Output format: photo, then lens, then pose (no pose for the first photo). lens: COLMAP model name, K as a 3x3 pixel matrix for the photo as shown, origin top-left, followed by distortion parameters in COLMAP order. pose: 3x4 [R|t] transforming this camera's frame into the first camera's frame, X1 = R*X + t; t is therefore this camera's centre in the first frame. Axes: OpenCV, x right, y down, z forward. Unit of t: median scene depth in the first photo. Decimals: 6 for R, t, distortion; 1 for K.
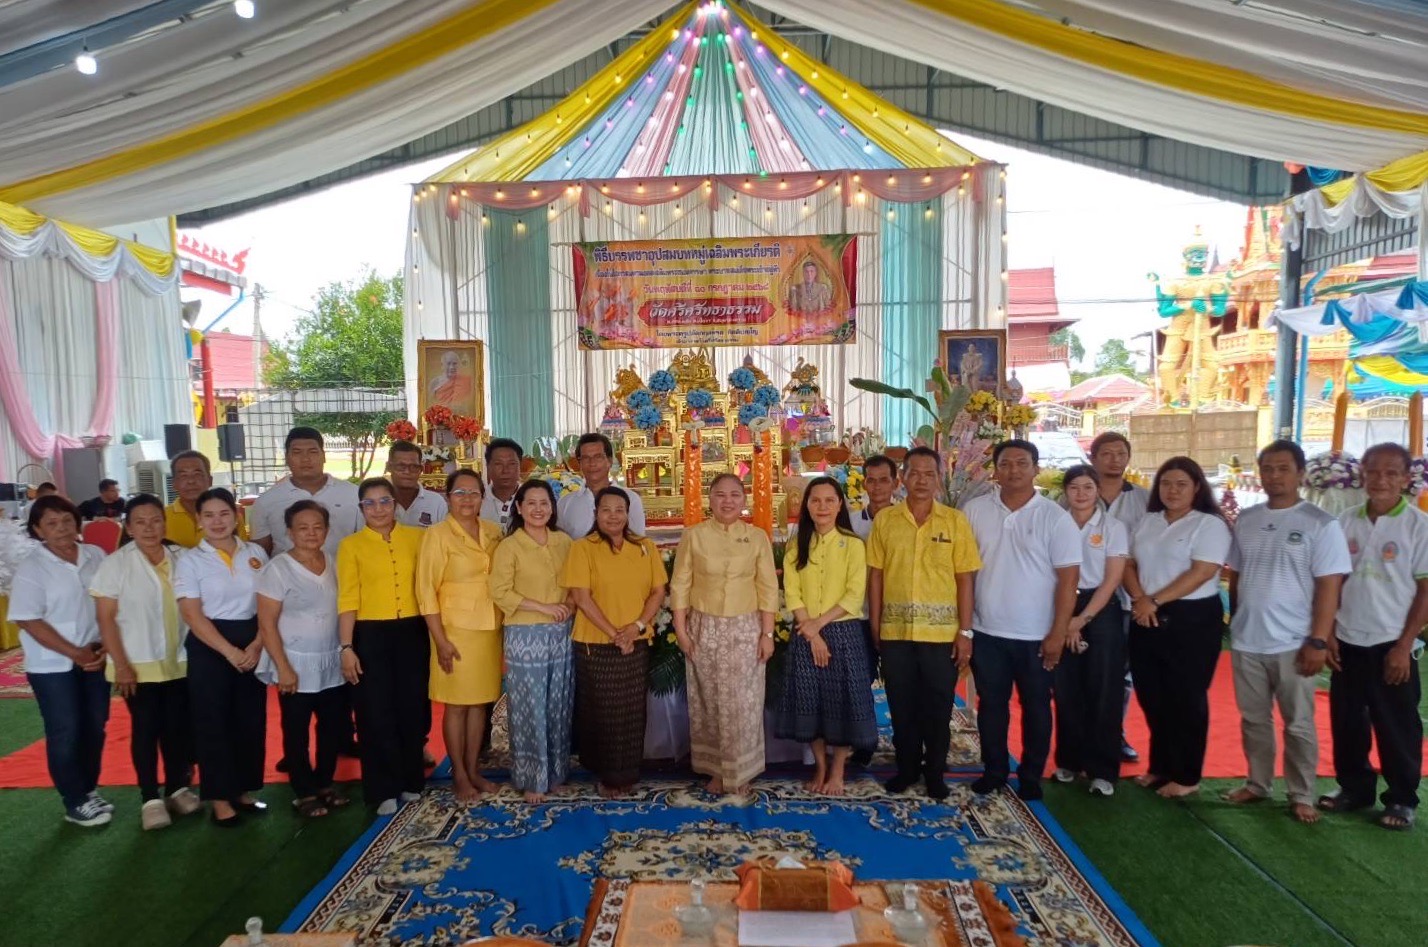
lens RADIAL K [[1763.5, 0, 742.9], [0, 1763.5, 472.7], [0, 0, 1]] dist [0.034814, -0.061439]
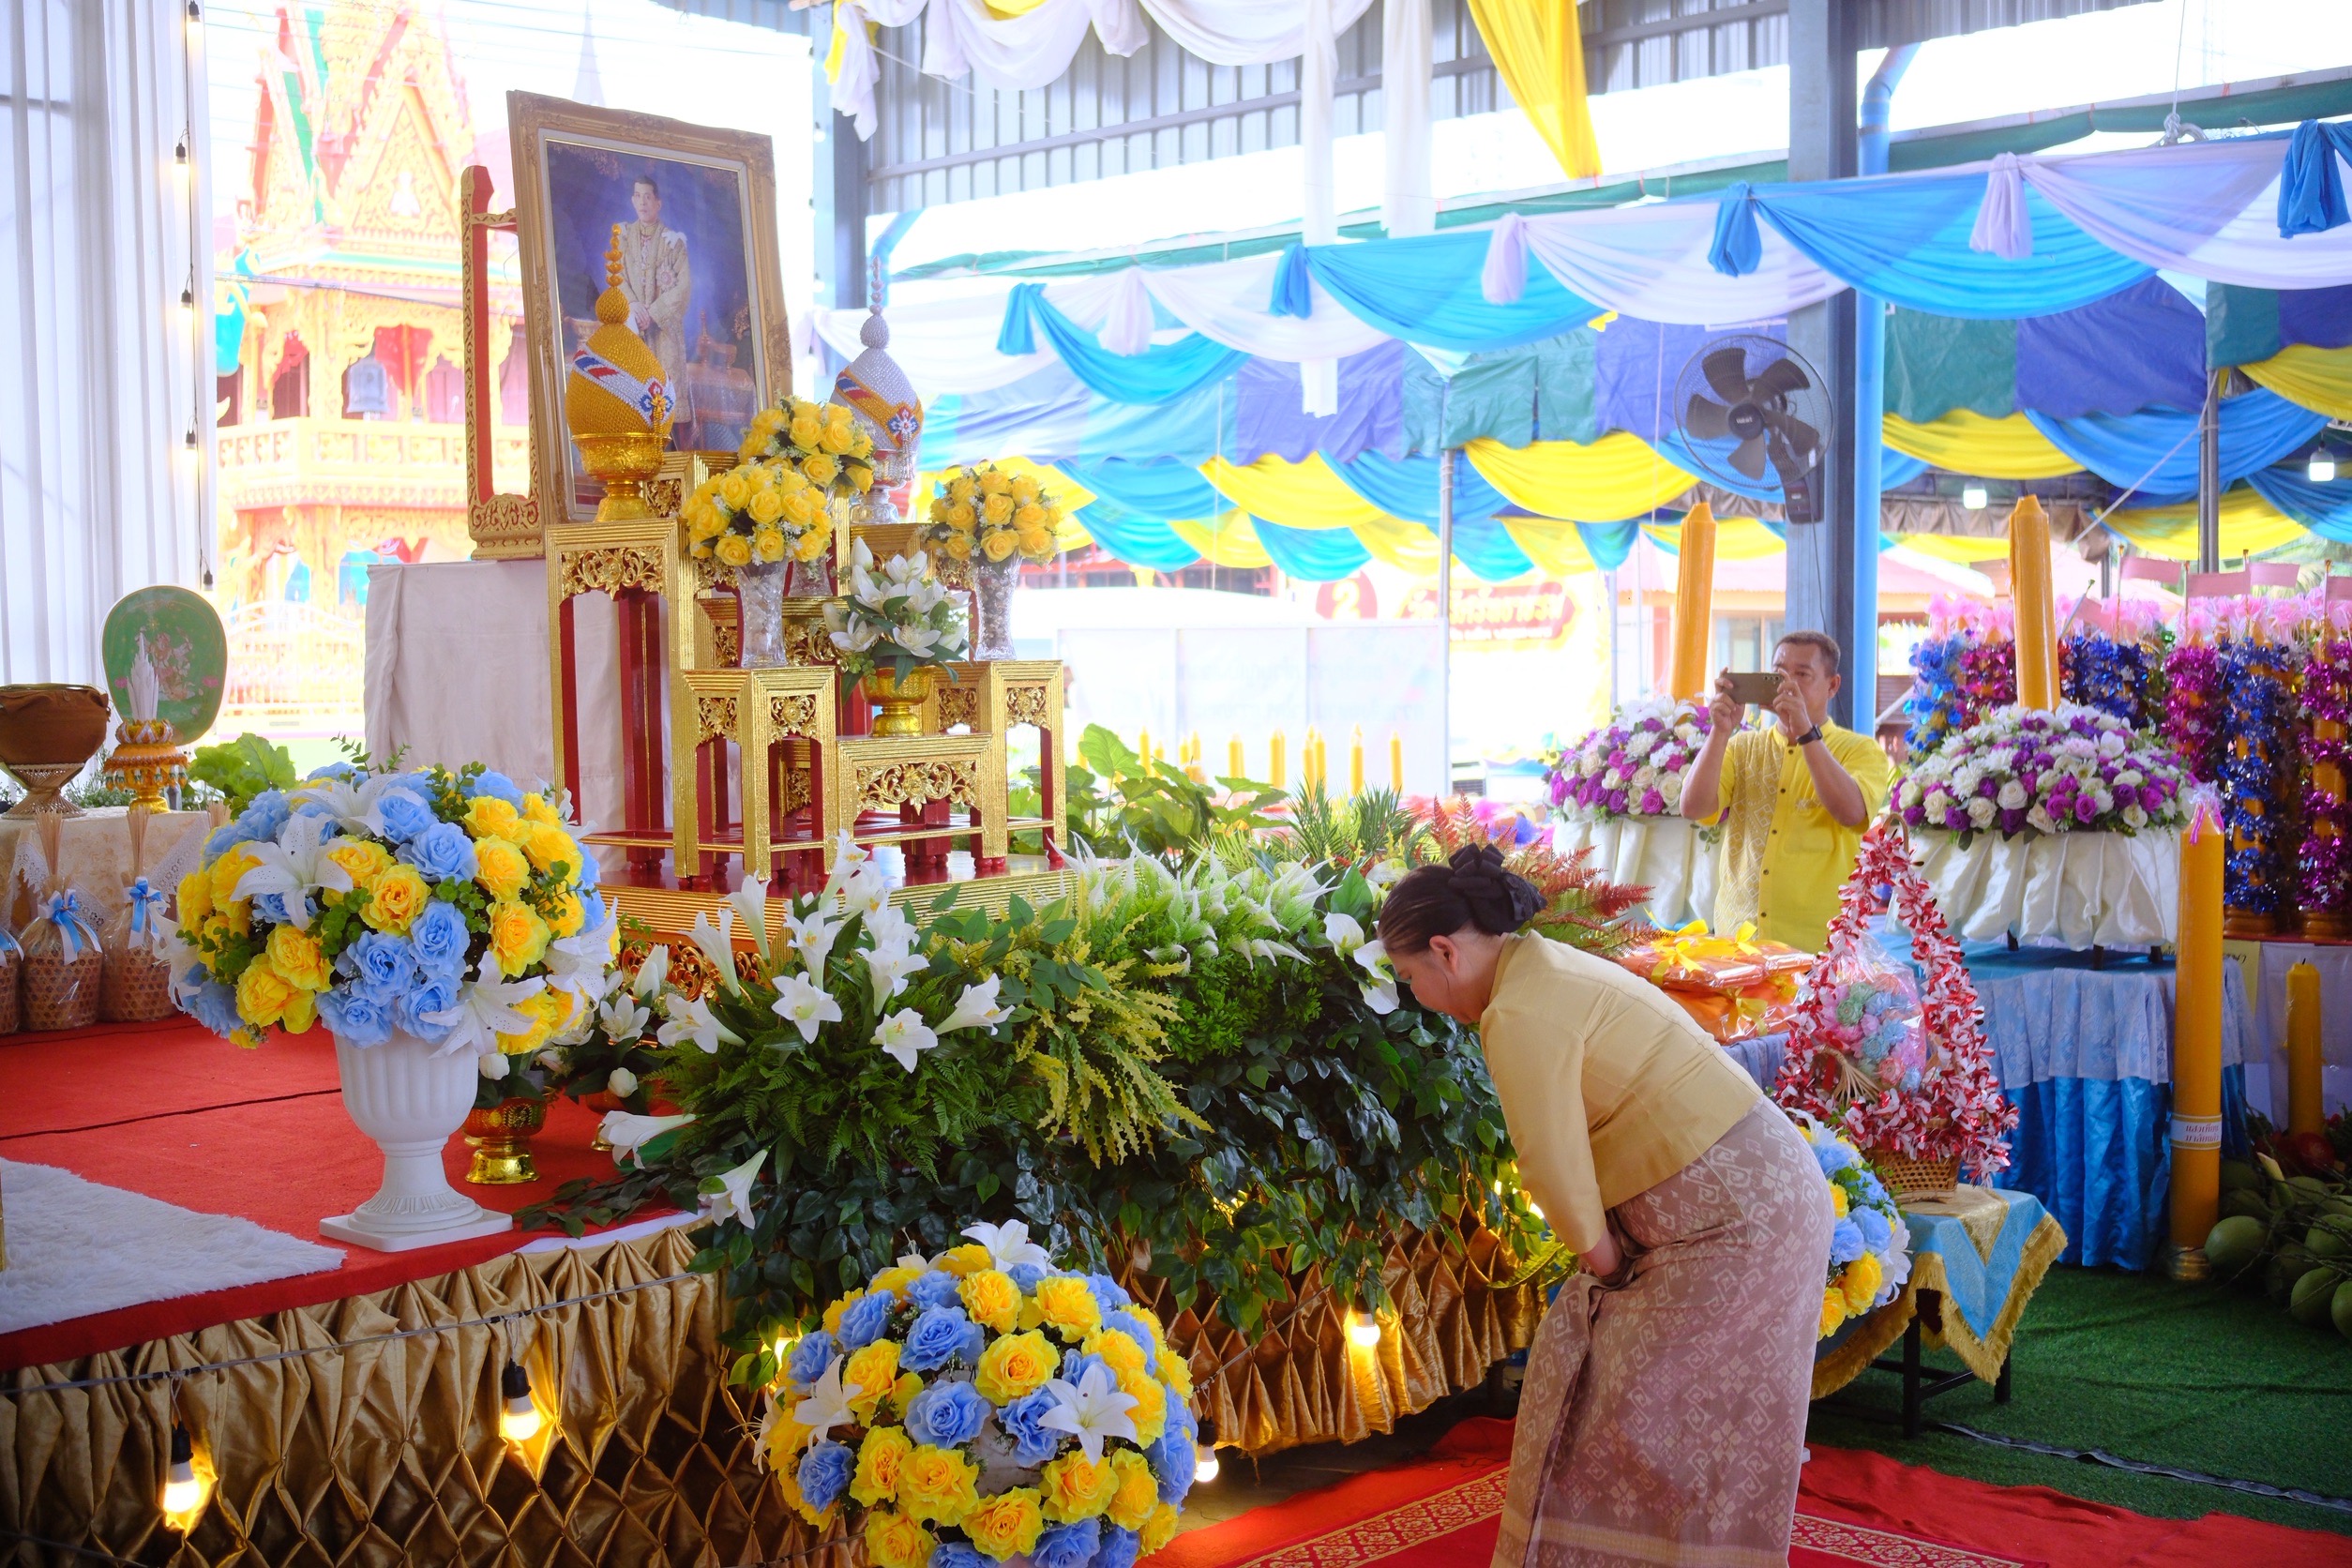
lens RADIAL K [[2916.8, 0, 1176.0], [0, 2916.8, 784.0], [0, 0, 1]] dist [0.014124, -0.004815]
pose [[0.671727, -0.014825, 0.740650, -0.070221], [0.017733, 0.999835, 0.003930, -0.001809], [-0.740586, 0.010494, 0.671879, 0.596832]]
